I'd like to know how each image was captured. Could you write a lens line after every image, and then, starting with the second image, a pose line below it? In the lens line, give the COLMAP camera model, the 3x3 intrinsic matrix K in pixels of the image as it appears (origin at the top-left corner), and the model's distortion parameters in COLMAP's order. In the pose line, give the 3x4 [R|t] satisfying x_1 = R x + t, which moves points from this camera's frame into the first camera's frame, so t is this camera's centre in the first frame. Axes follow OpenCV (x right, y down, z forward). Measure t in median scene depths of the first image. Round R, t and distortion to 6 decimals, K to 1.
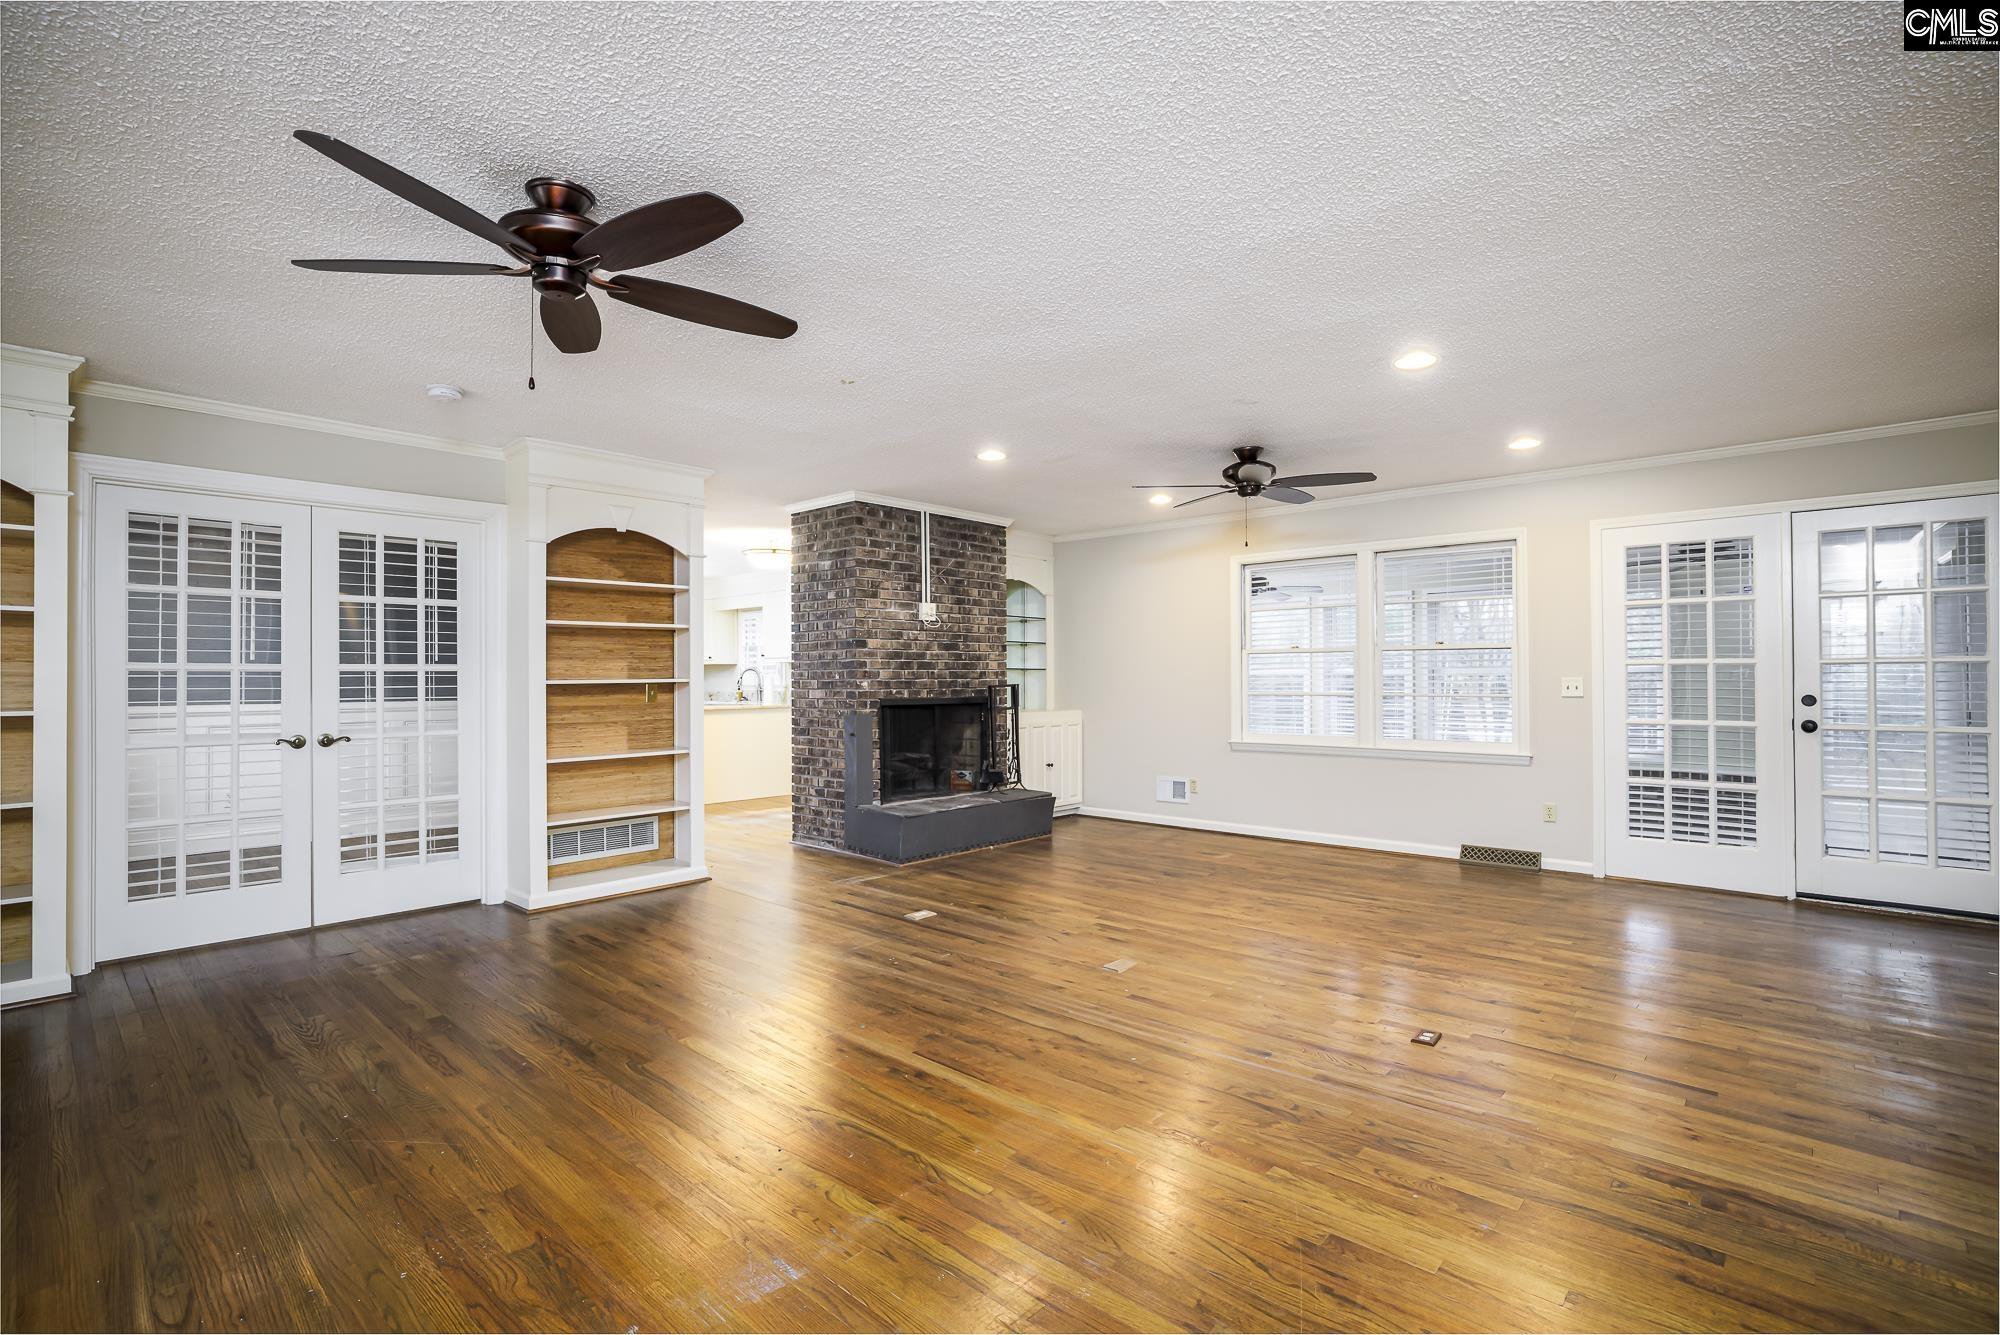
lens RADIAL K [[919.5, 0, 997.4], [0, 919.5, 669.1], [0, 0, 1]] dist [-0.043361, 0.022642]
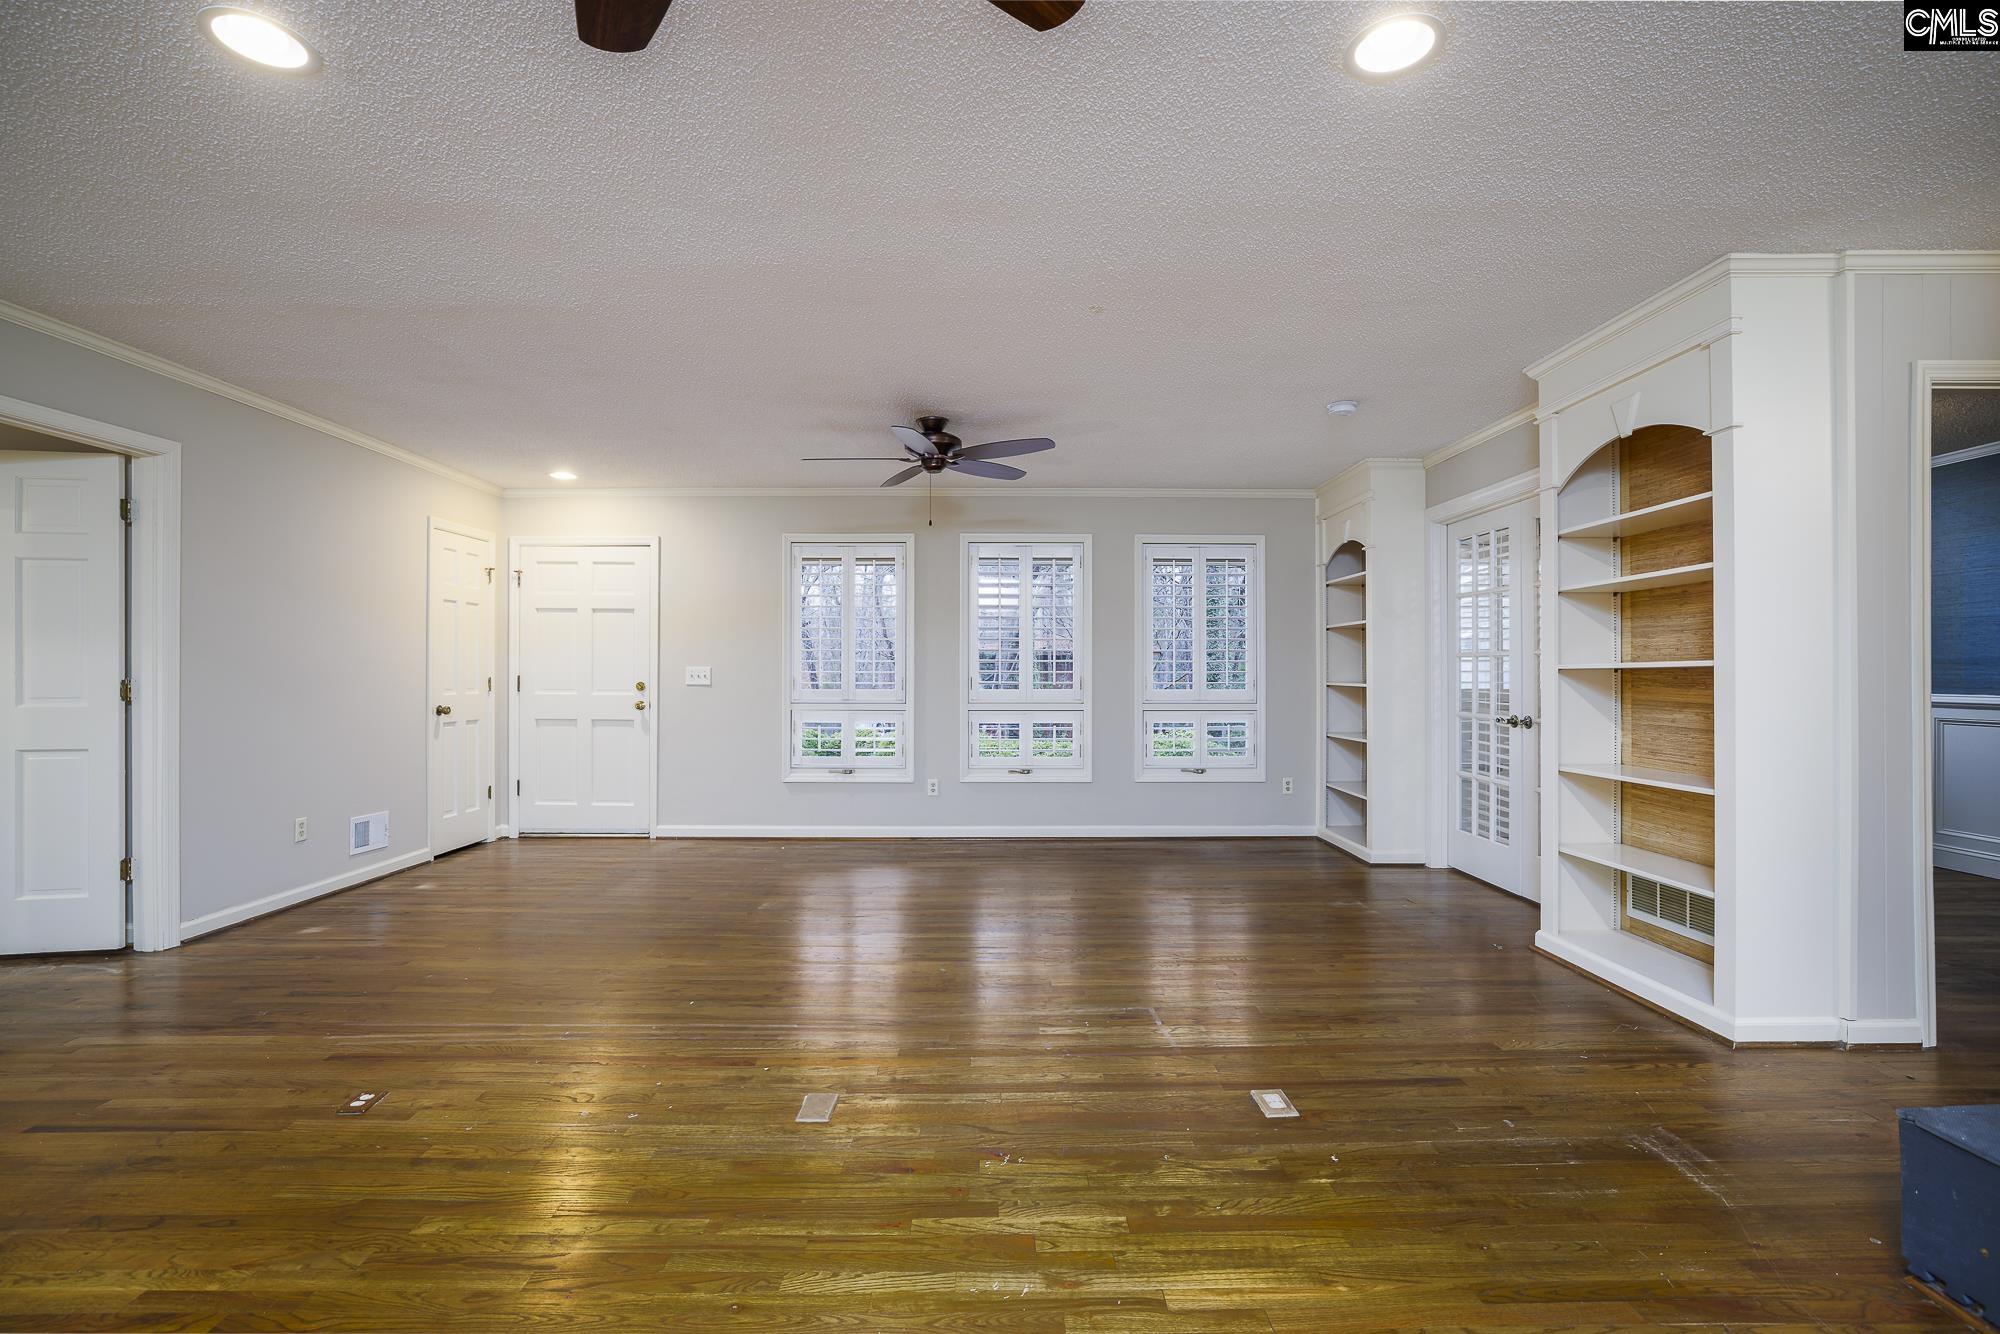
lens RADIAL K [[919.5, 0, 997.4], [0, 919.5, 668.6], [0, 0, 1]] dist [-0.043361, 0.022642]
pose [[-0.727388, 0.001743, -0.686224, 0.293438], [0.008927, 0.999936, -0.006922, 0.013260], [0.686169, -0.011161, -0.727357, 0.946382]]
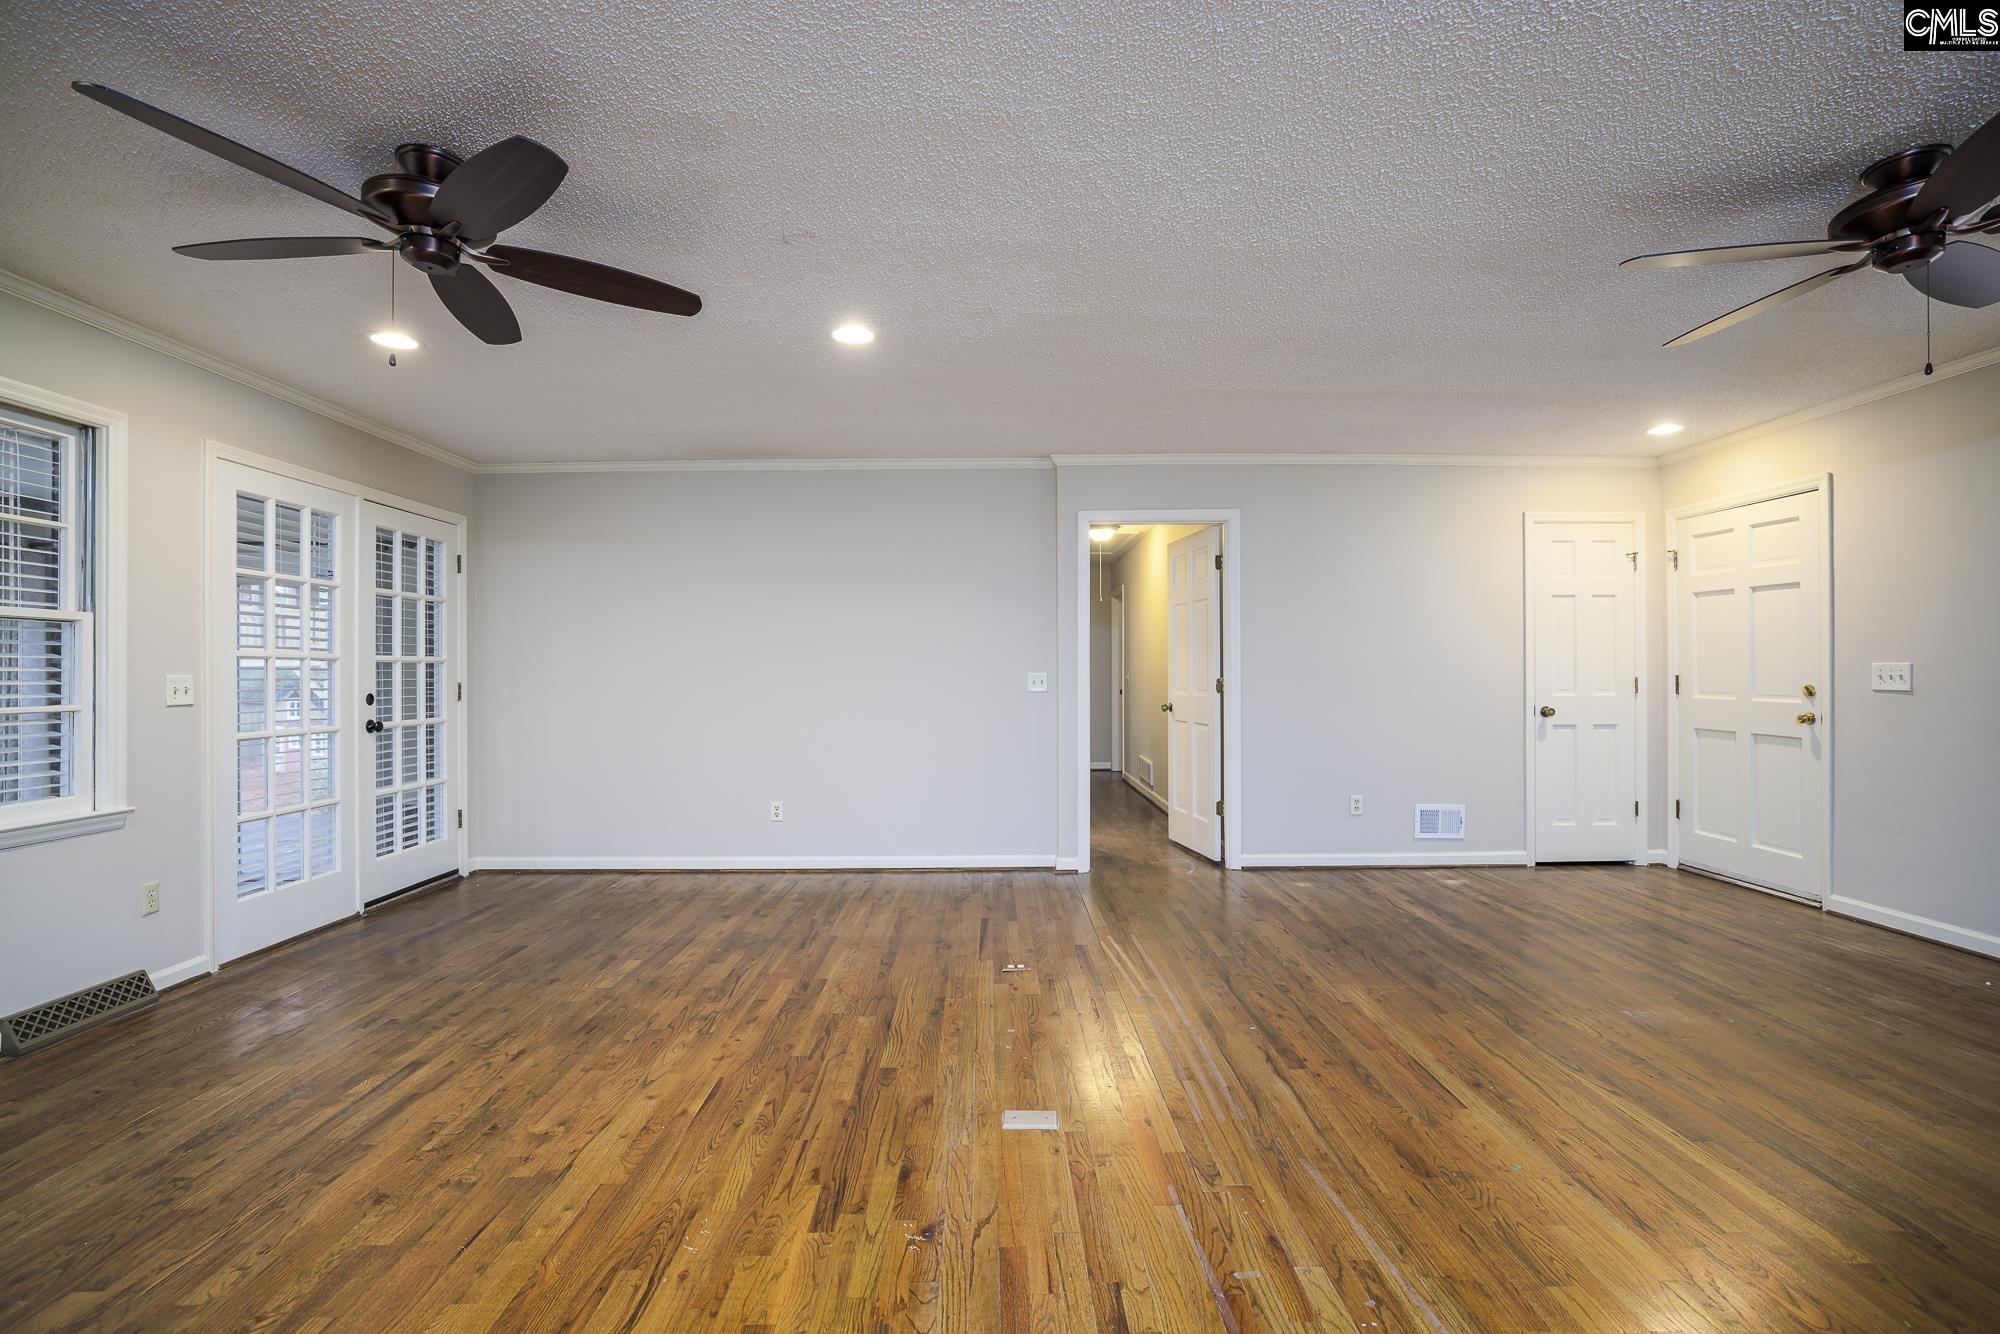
lens RADIAL K [[919.5, 0, 997.4], [0, 919.5, 668.6], [0, 0, 1]] dist [-0.043361, 0.022642]
pose [[-0.684608, 0.010419, 0.728837, -0.190064], [0.002162, 0.999922, -0.012263, 0.012044], [-0.728908, -0.006819, -0.684577, 0.882635]]
